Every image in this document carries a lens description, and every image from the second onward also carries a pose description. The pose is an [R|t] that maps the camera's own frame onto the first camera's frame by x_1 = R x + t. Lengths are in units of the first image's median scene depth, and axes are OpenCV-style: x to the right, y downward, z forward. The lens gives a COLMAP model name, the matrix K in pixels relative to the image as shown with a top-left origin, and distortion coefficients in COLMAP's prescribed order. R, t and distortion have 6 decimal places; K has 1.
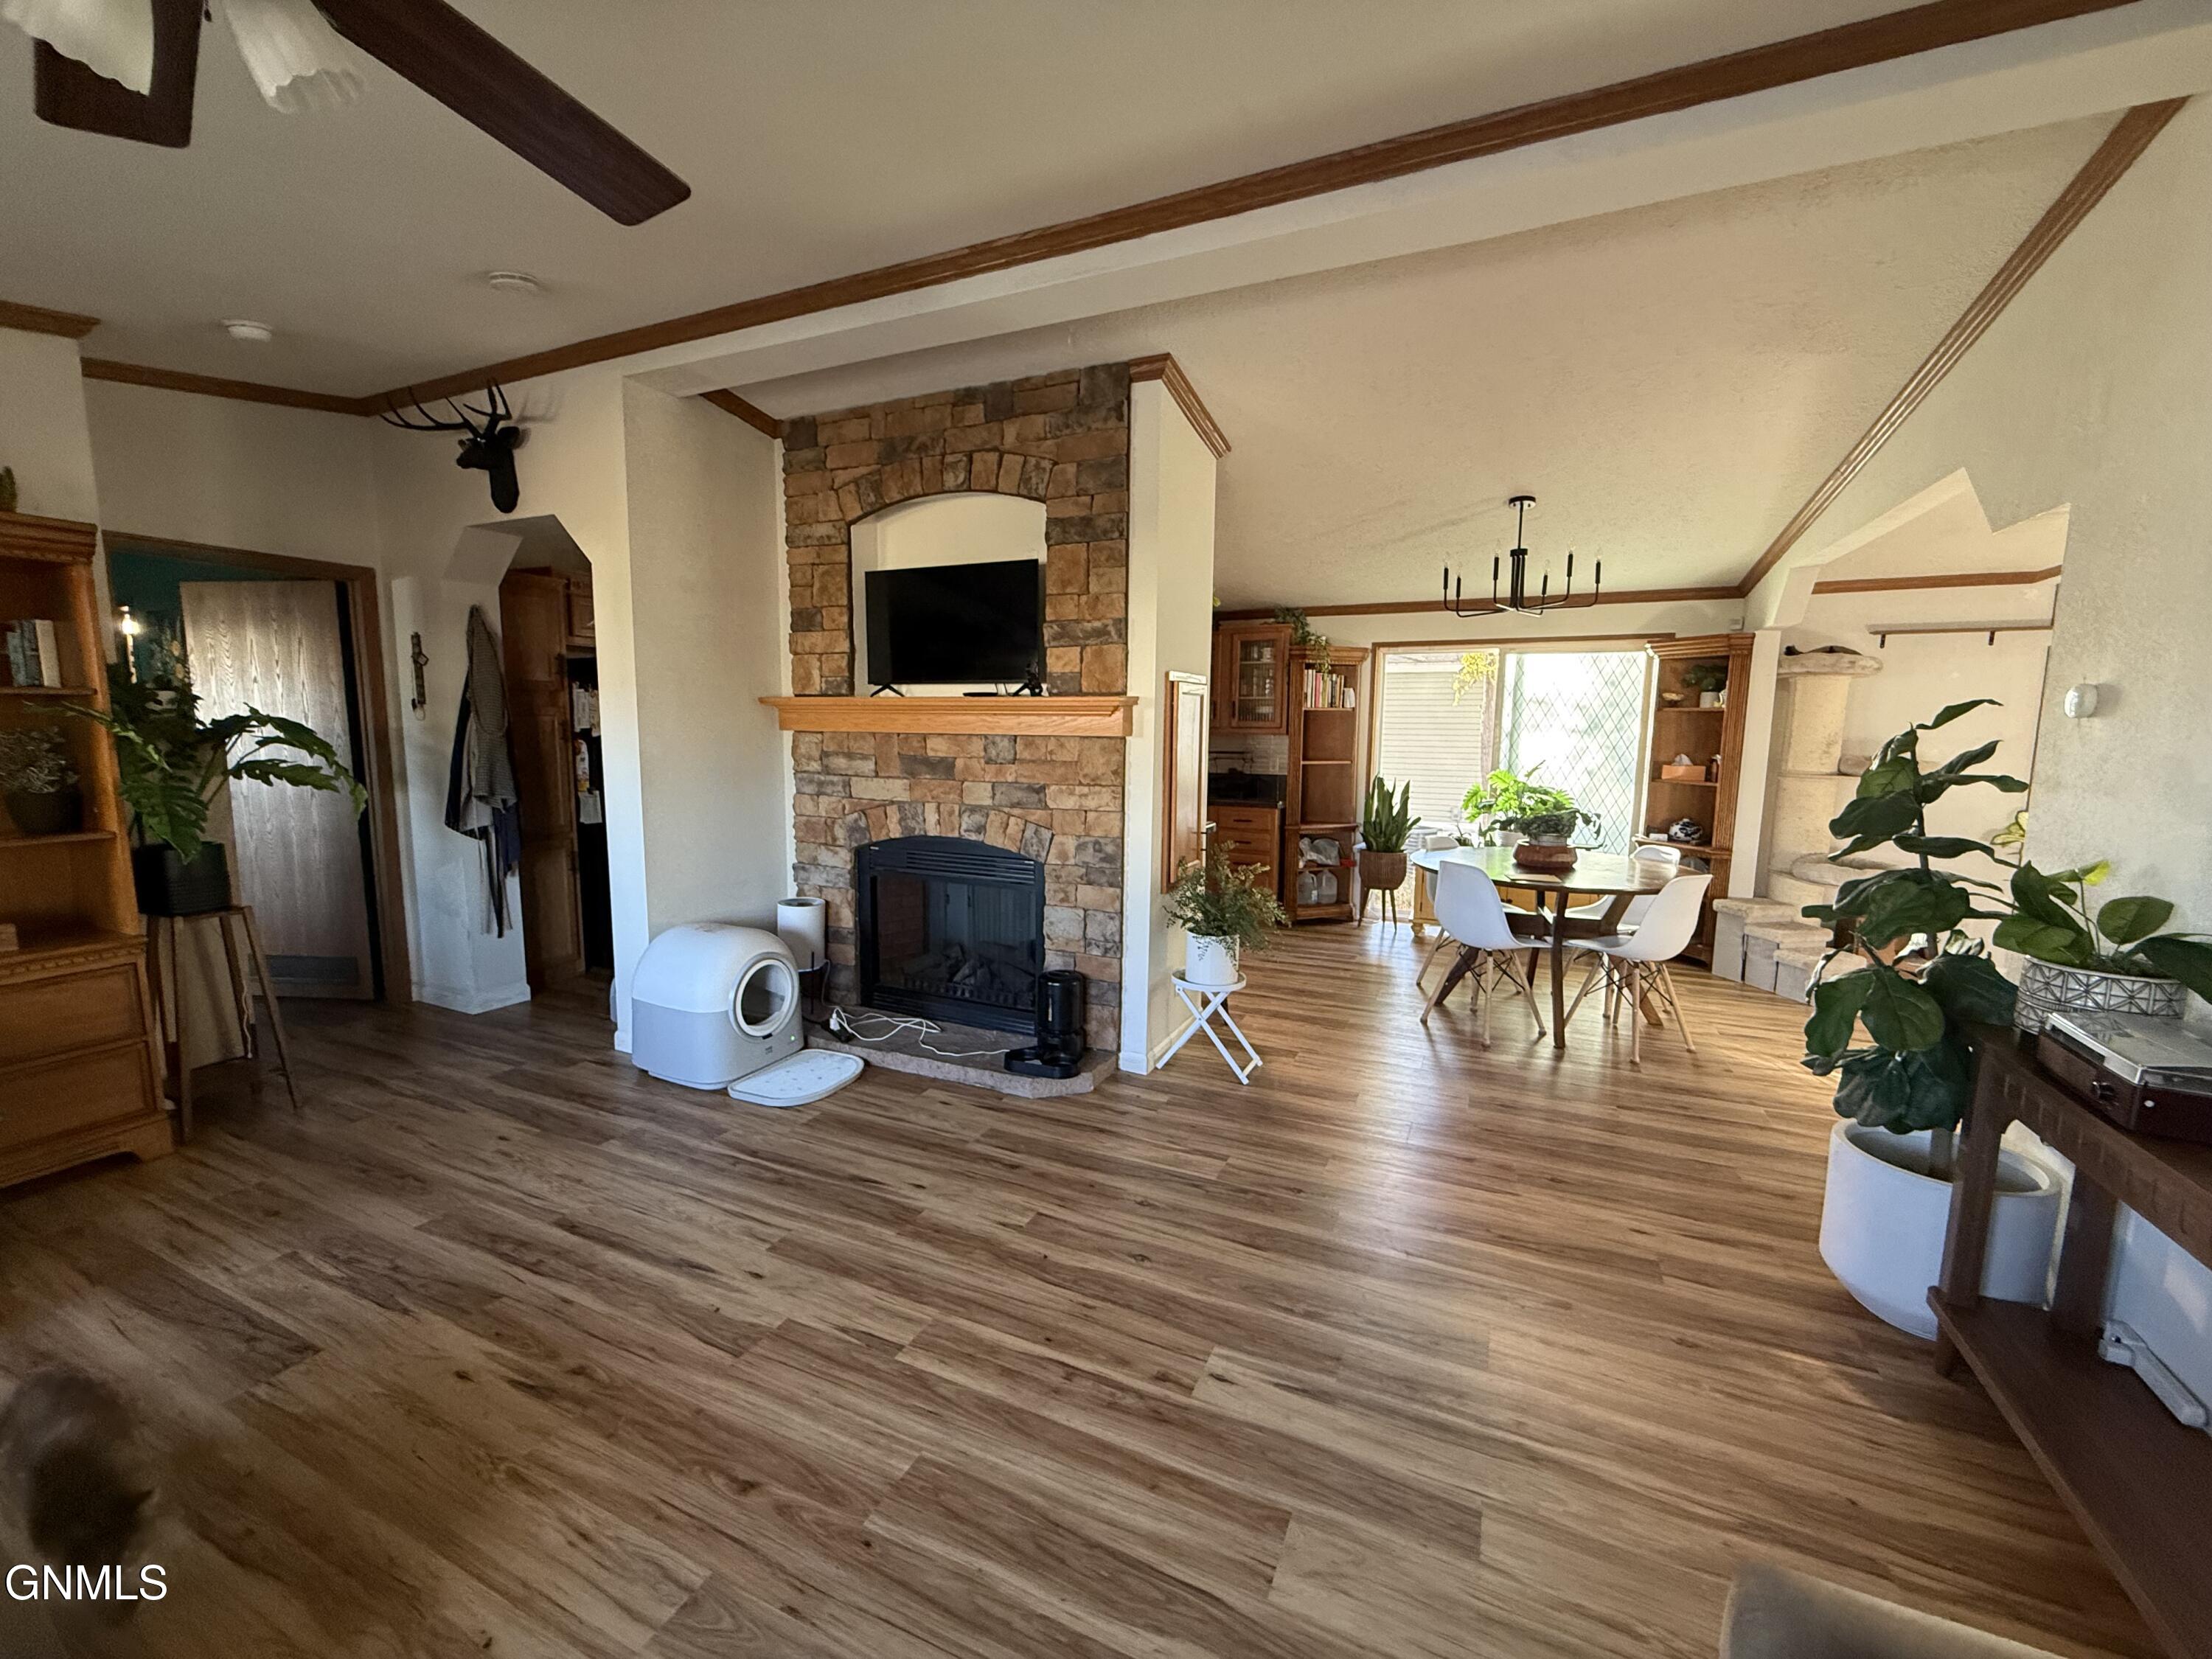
lens RADIAL K [[879.4, 0, 1106.1], [0, 879.4, 833.3], [0, 0, 1]] dist [-0.004234, -0.000715]
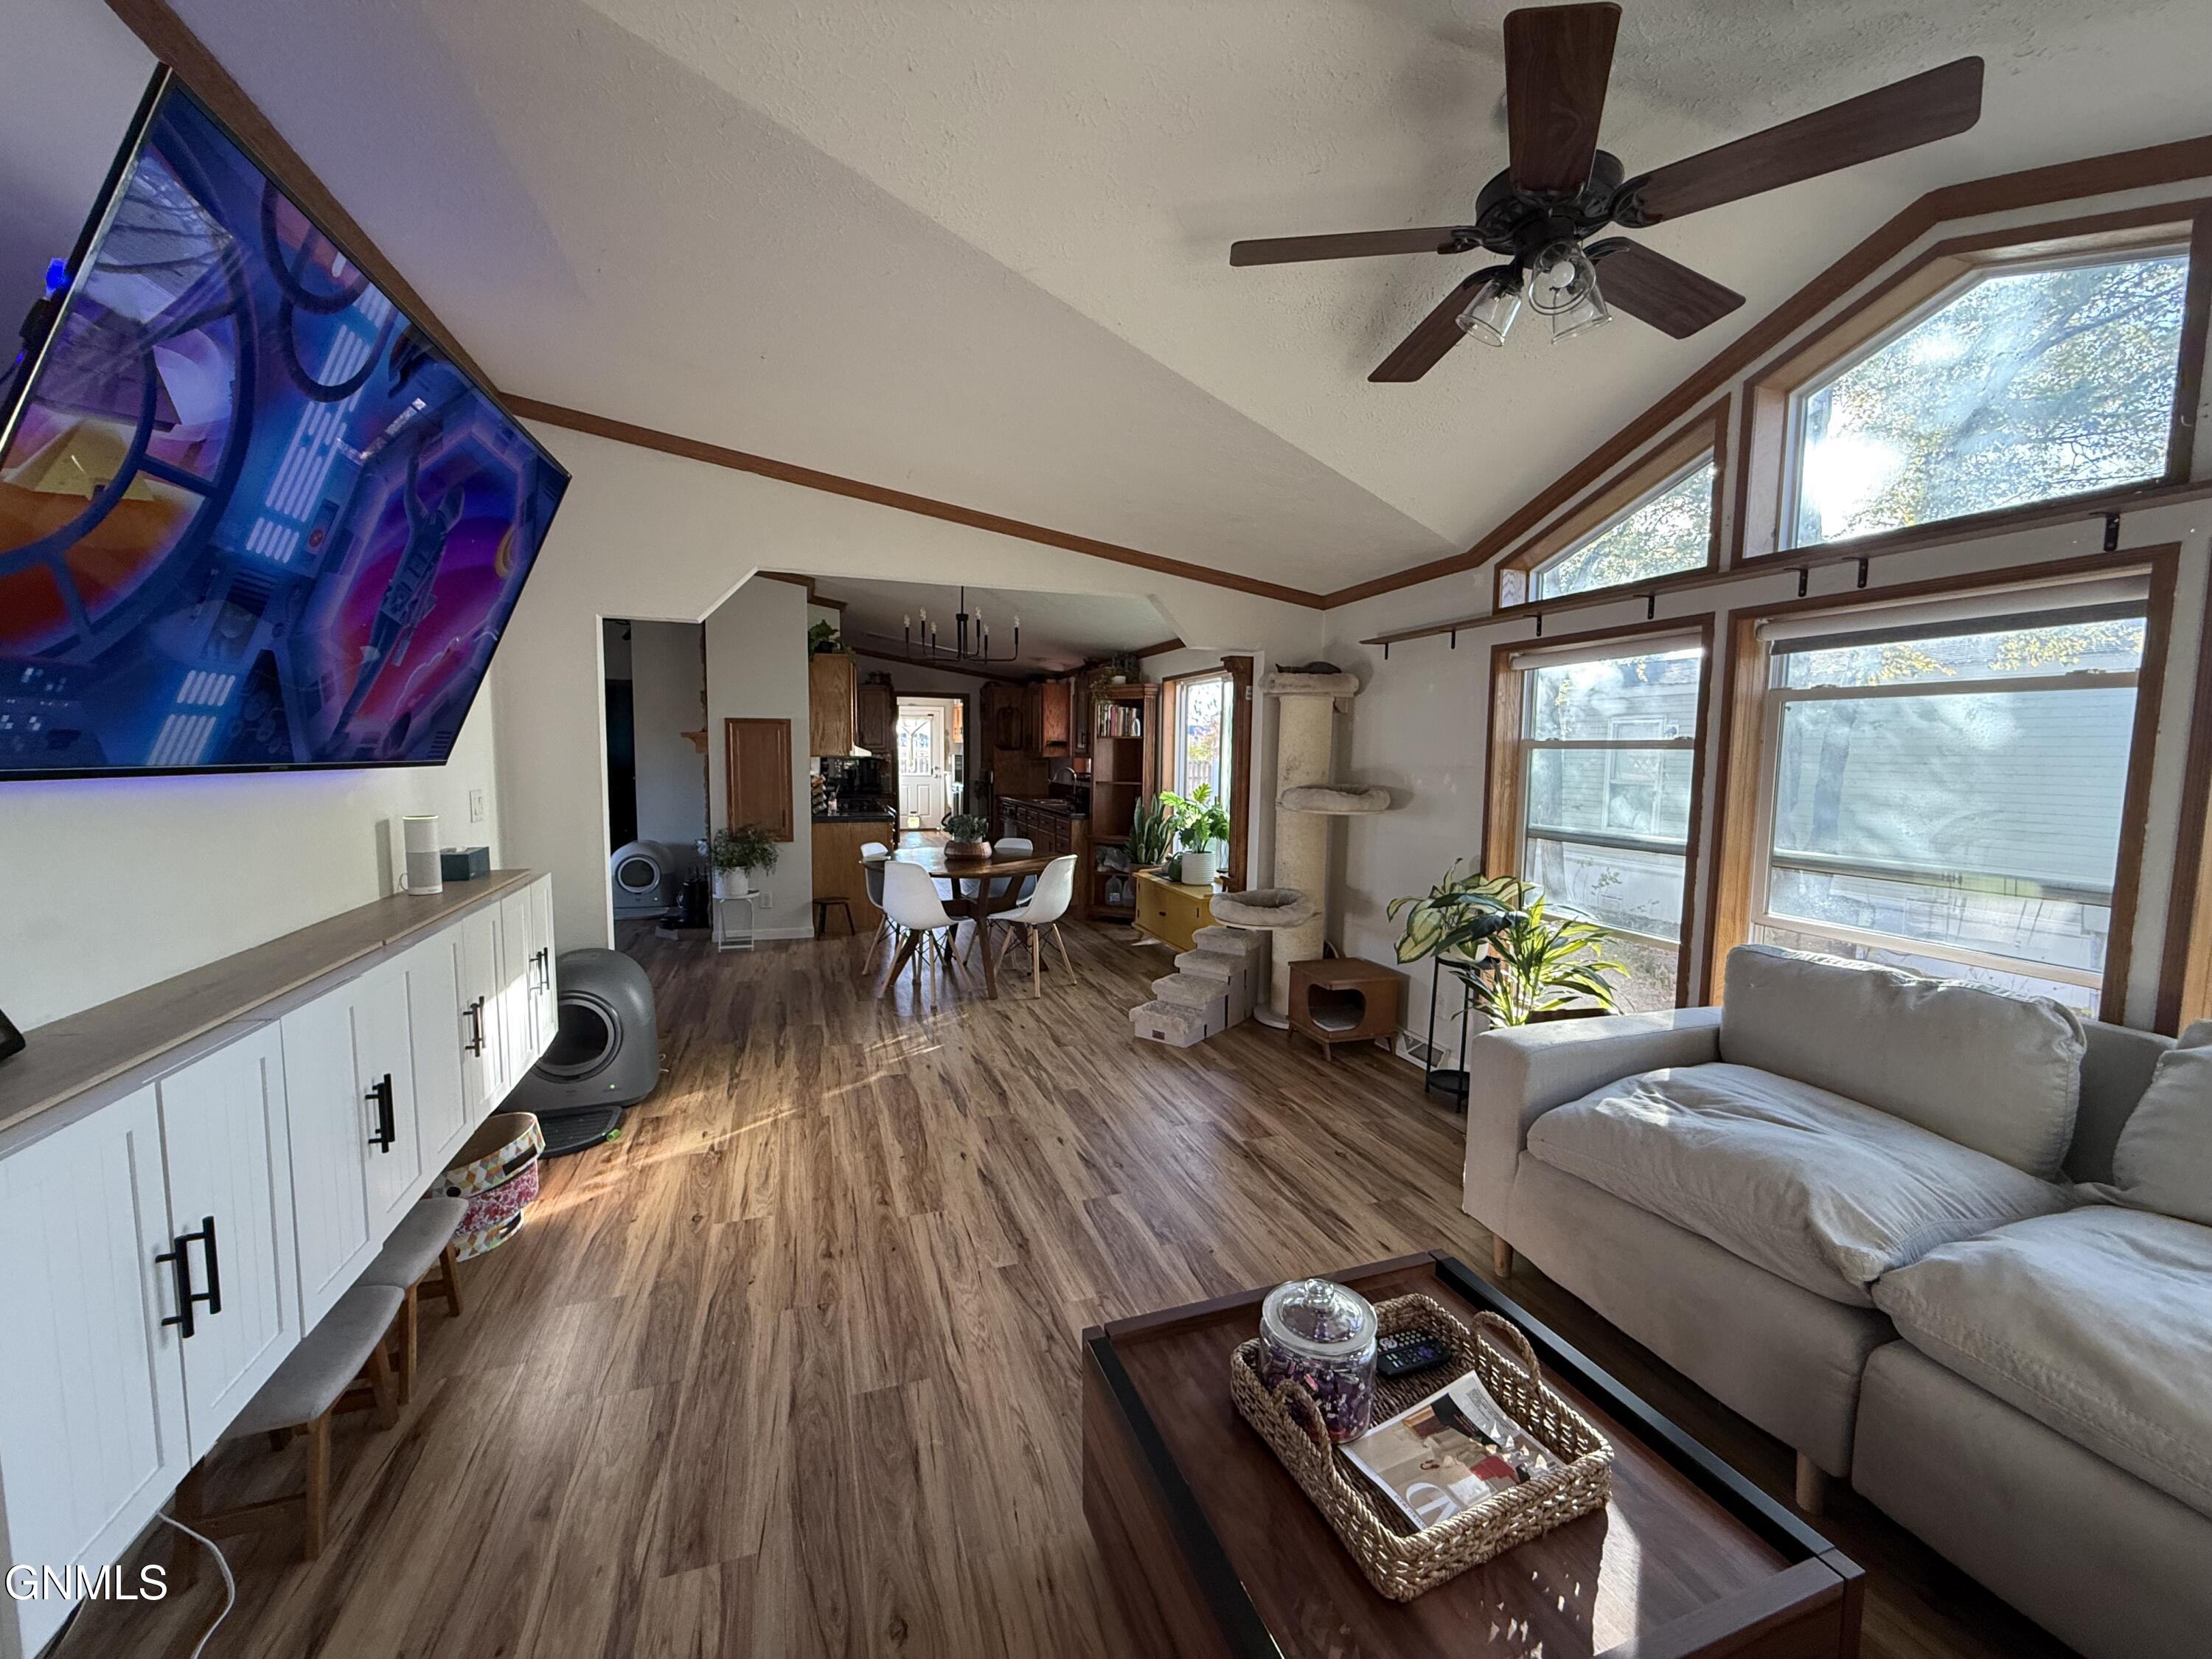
lens RADIAL K [[879.4, 0, 1101.8], [0, 879.4, 831.3], [0, 0, 1]] dist [-0.004234, -0.000715]
pose [[0.690350, 0.068769, -0.720200, 1.220563], [-0.099594, 0.995028, -0.000455, -0.016249], [0.716588, 0.072042, 0.693766, 0.206914]]
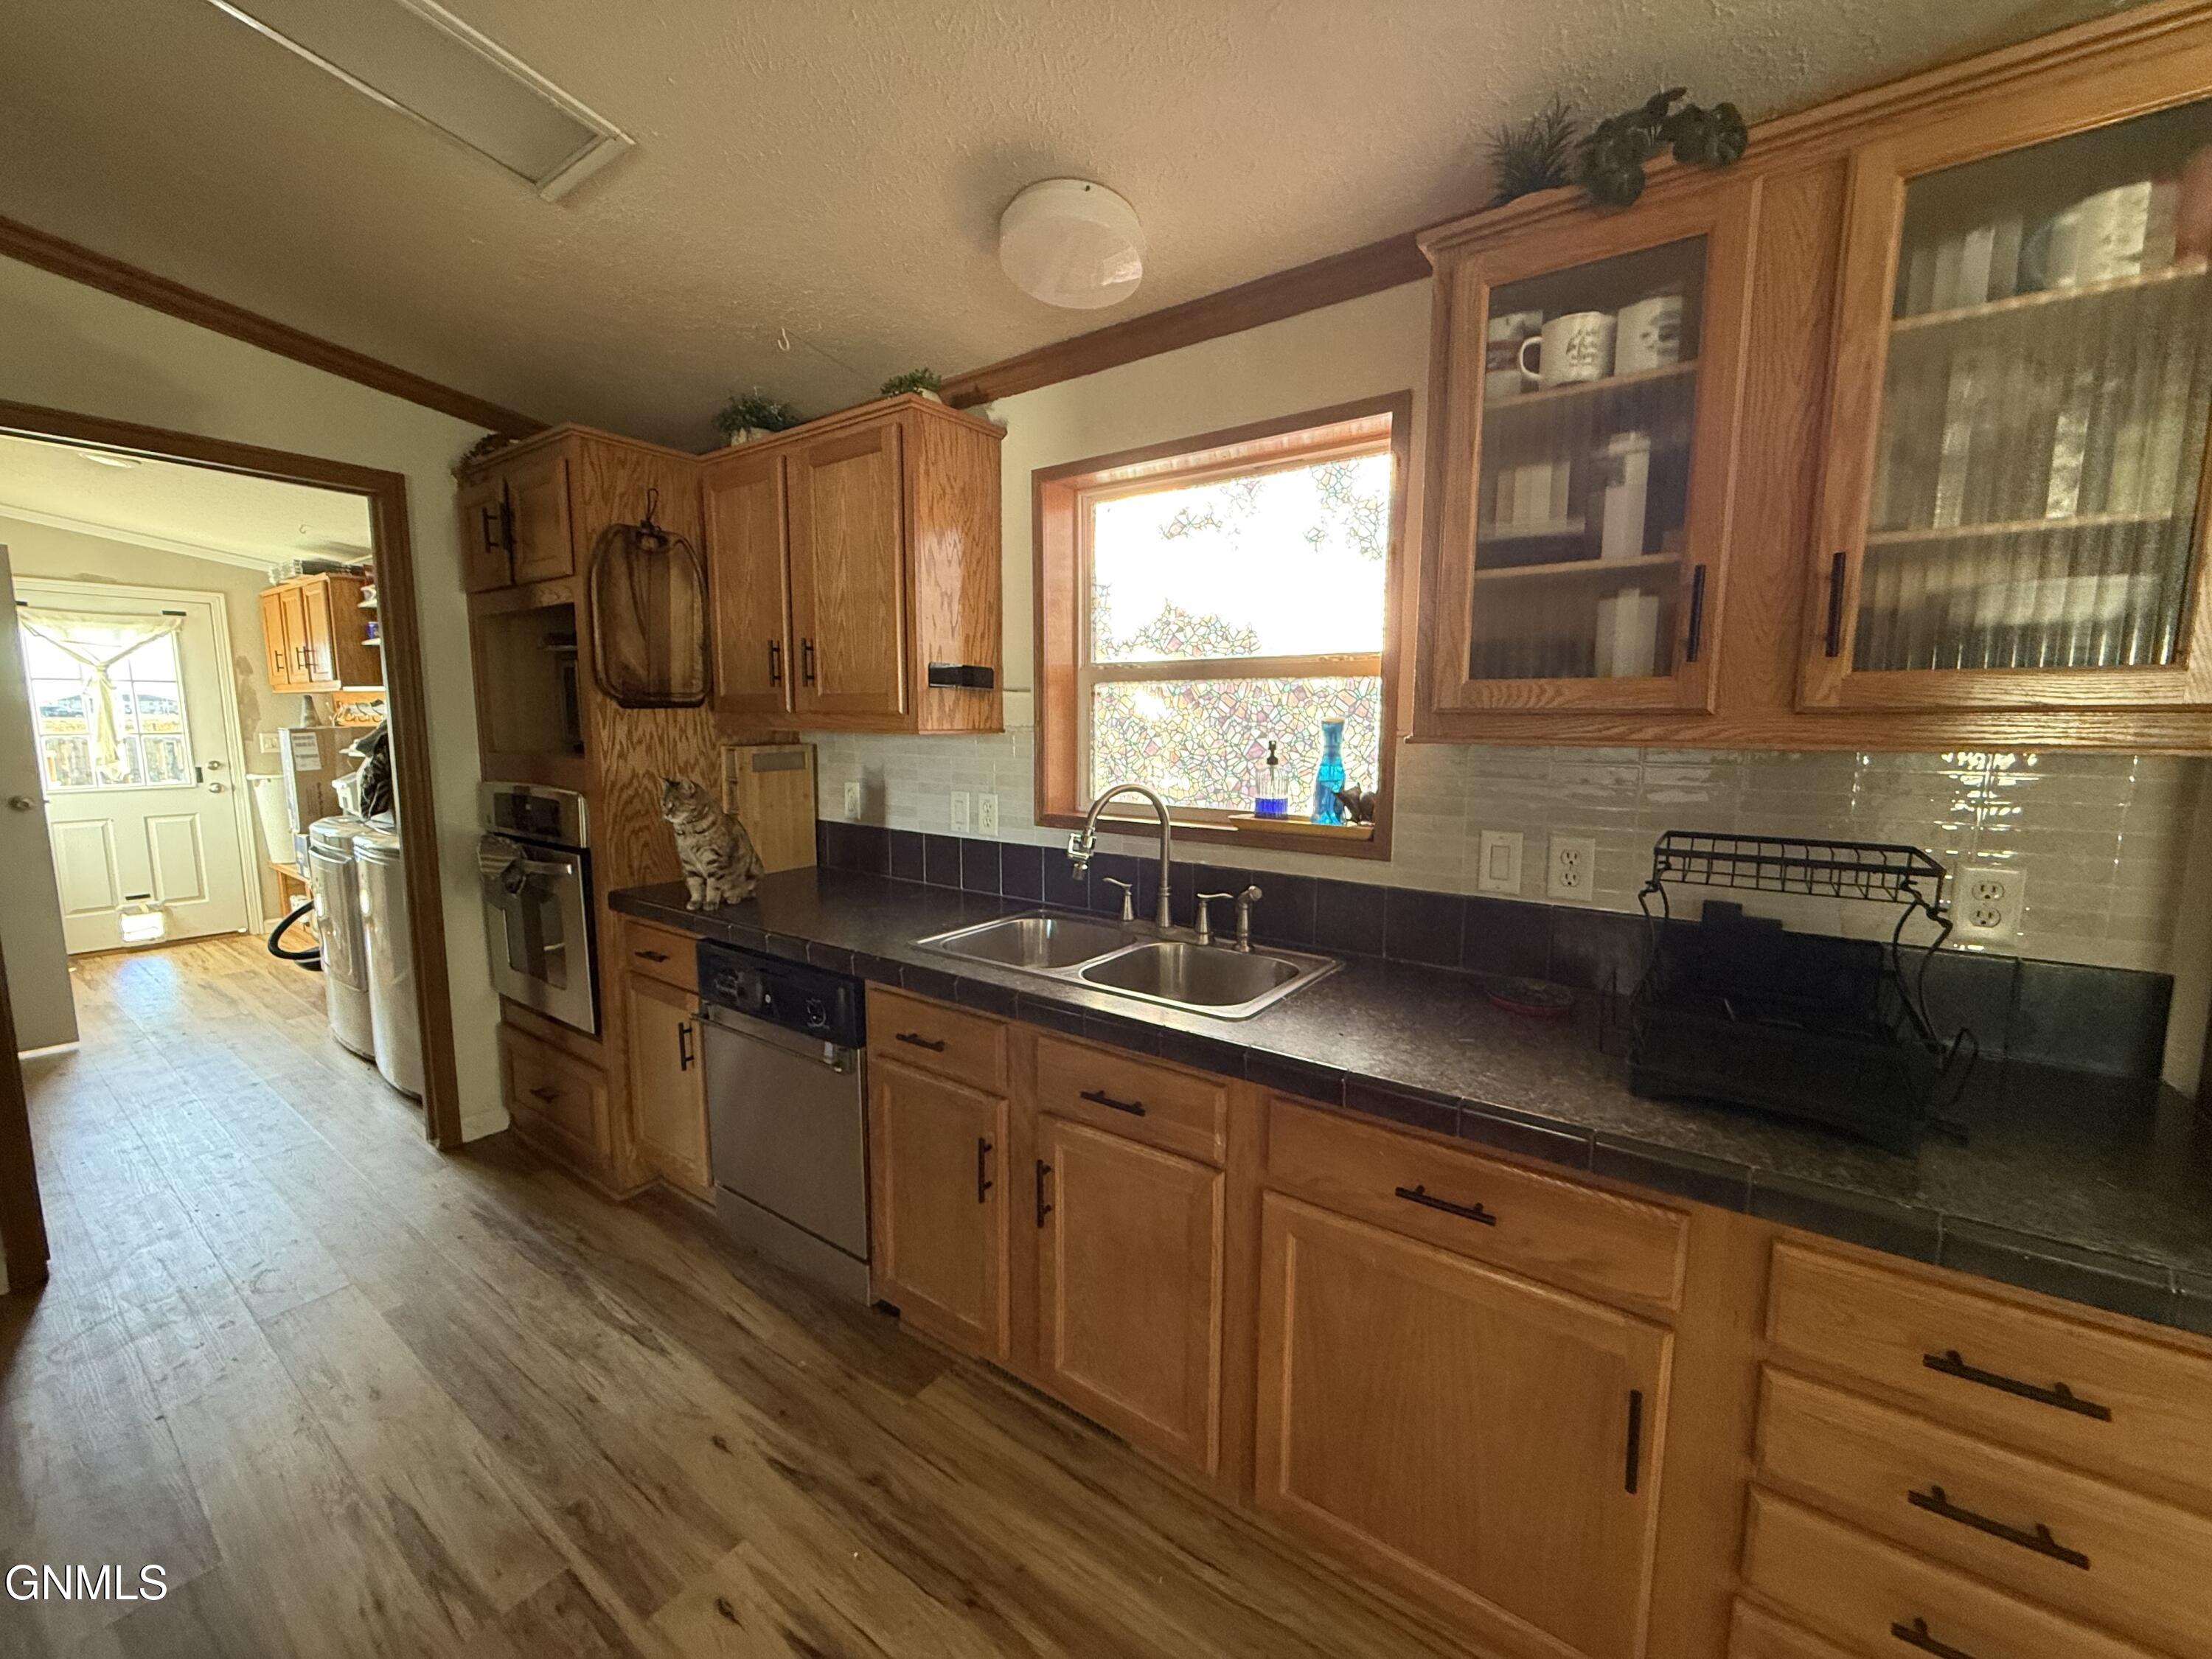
lens RADIAL K [[879.4, 0, 1105.4], [0, 879.4, 826.1], [0, 0, 1]] dist [-0.004234, -0.000715]
pose [[0.982199, 0.018818, -0.186901, 0.041977], [-0.020276, 0.999777, -0.005892, -0.110356], [0.186748, 0.009577, 0.982361, 0.947777]]
